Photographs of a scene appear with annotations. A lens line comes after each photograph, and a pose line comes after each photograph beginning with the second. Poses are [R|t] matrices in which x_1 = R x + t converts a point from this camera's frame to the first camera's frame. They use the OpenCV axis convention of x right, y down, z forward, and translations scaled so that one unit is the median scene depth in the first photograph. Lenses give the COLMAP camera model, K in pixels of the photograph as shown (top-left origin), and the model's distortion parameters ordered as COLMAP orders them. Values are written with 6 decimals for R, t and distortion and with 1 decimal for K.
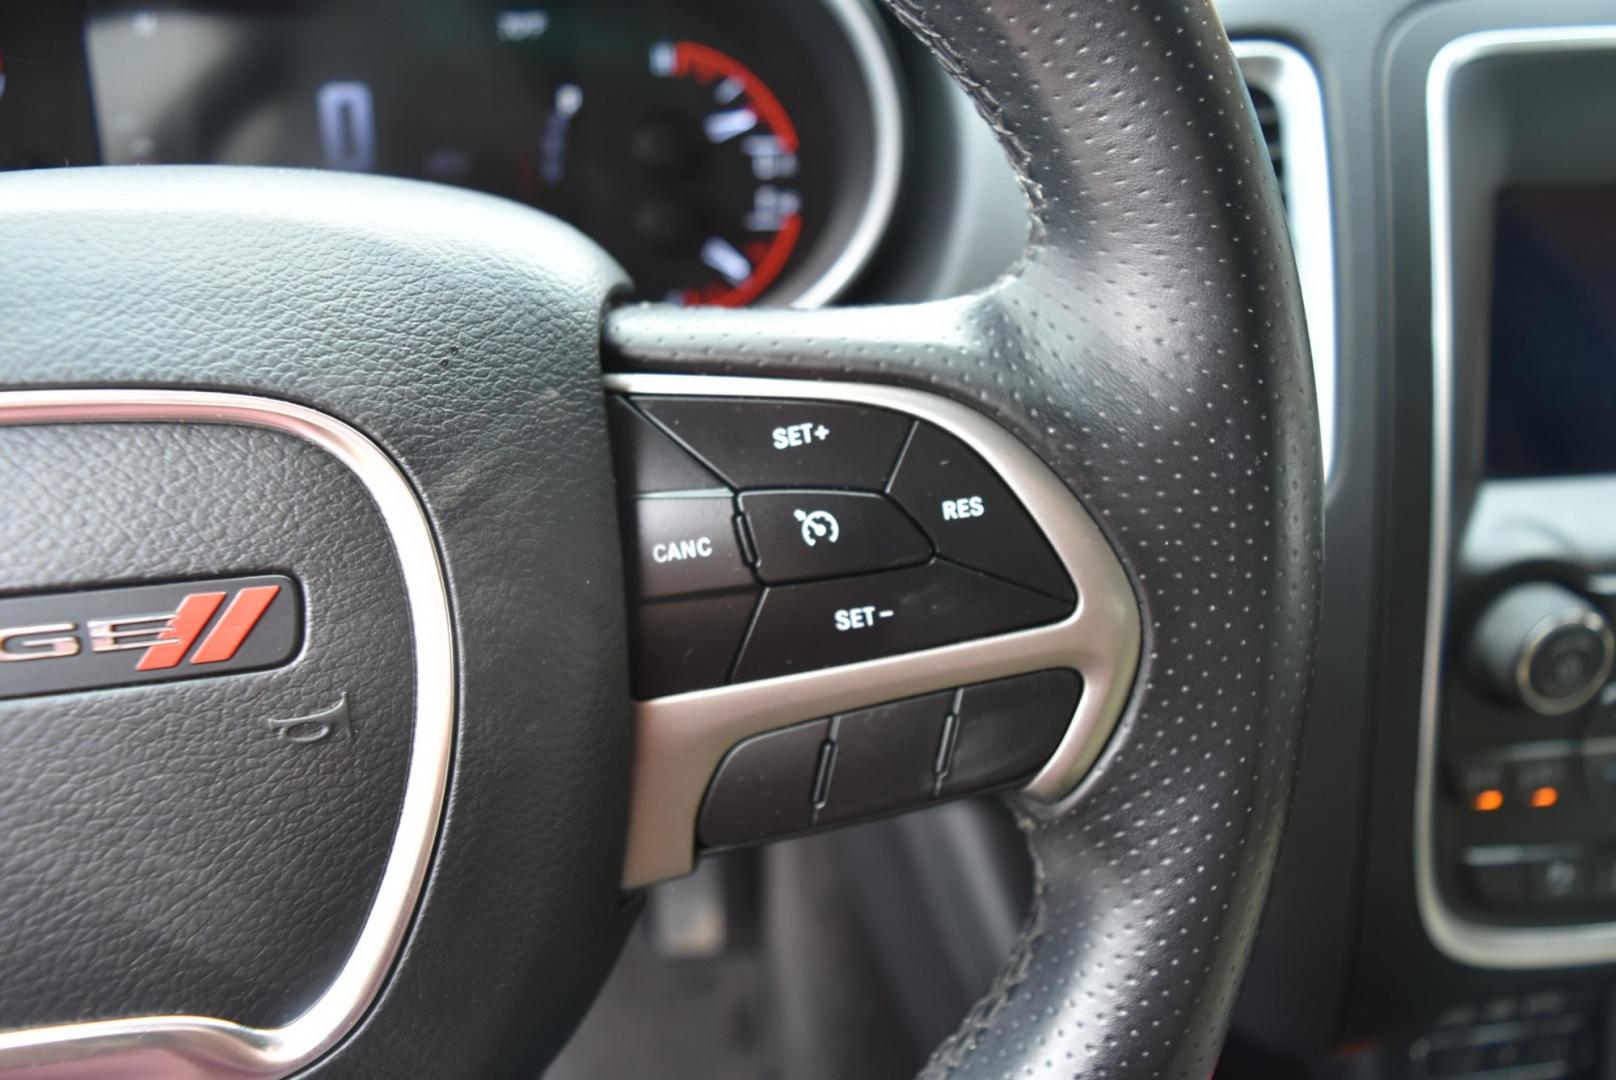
lens RADIAL K [[1244.8, 0, 800.5], [0, 1244.8, 538.9], [0, 0, 1]] dist [-0.023879, 0.012811]
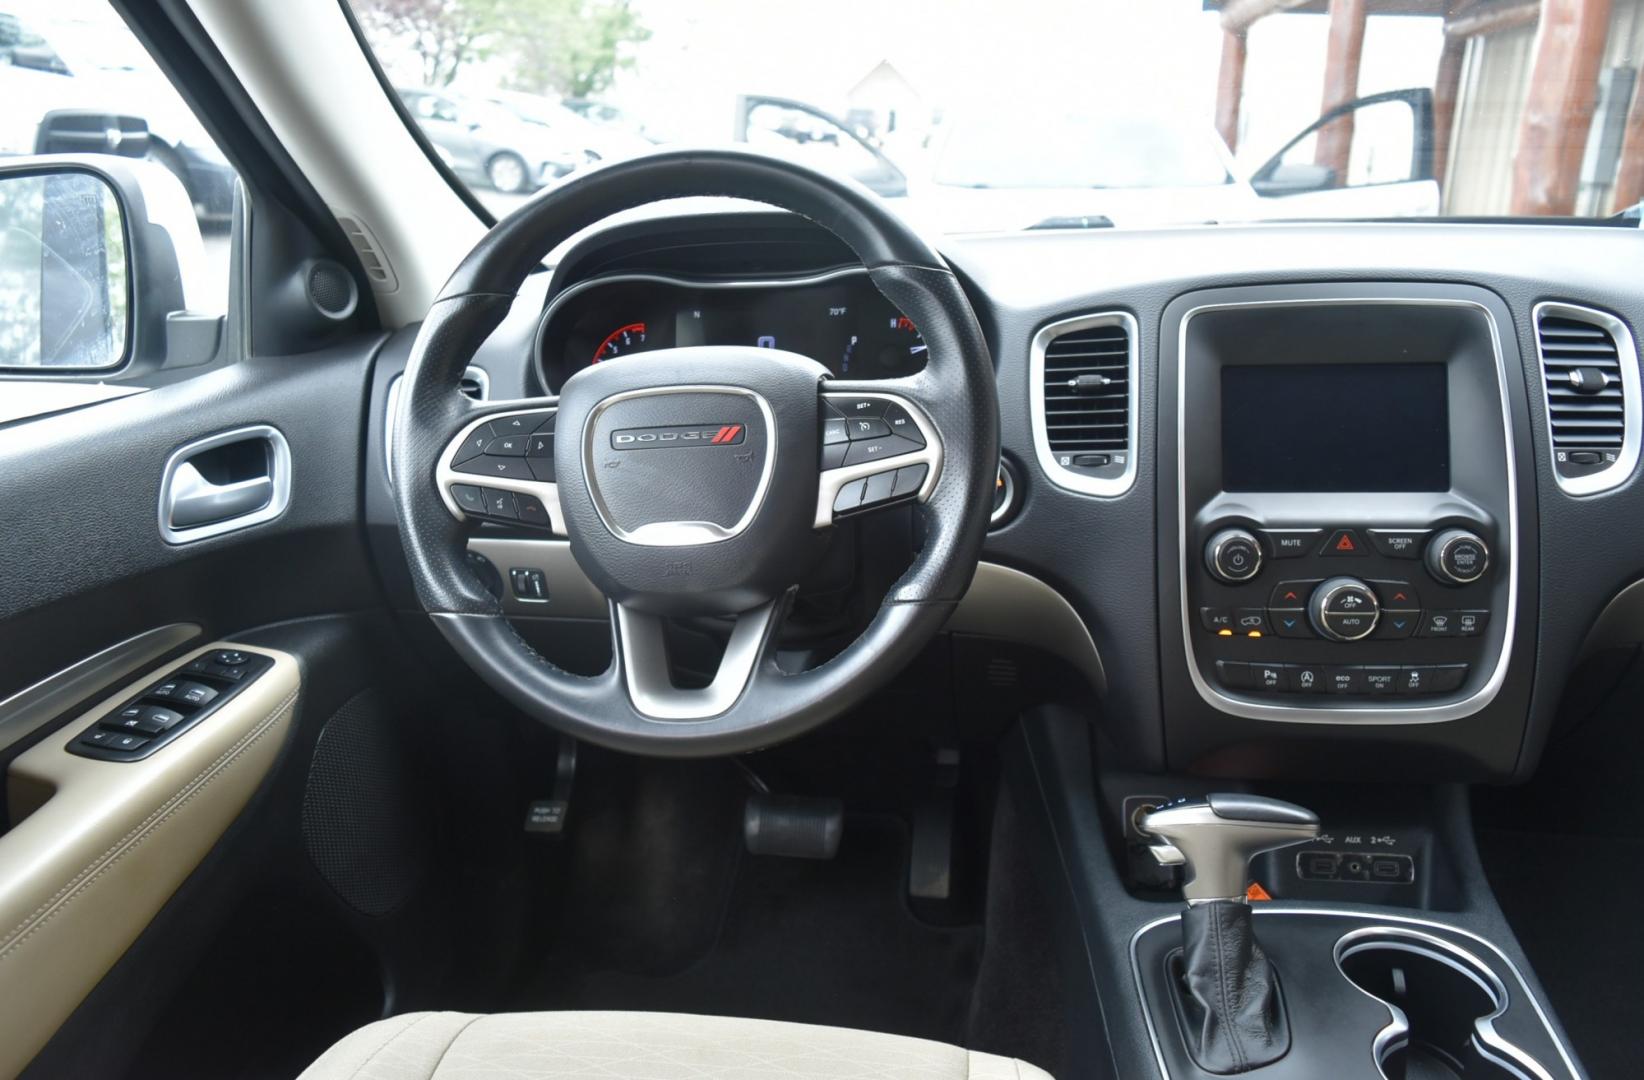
lens RADIAL K [[1284.4, 0, 816.4], [0, 1284.4, 535.6], [0, 0, 1]] dist [-0.009333, -0.006358]
pose [[0.953457, 0.031290, -0.299901, 1.109869], [-0.095735, 0.974553, -0.202683, 1.180191], [0.285927, 0.221961, 0.932190, -2.823124]]
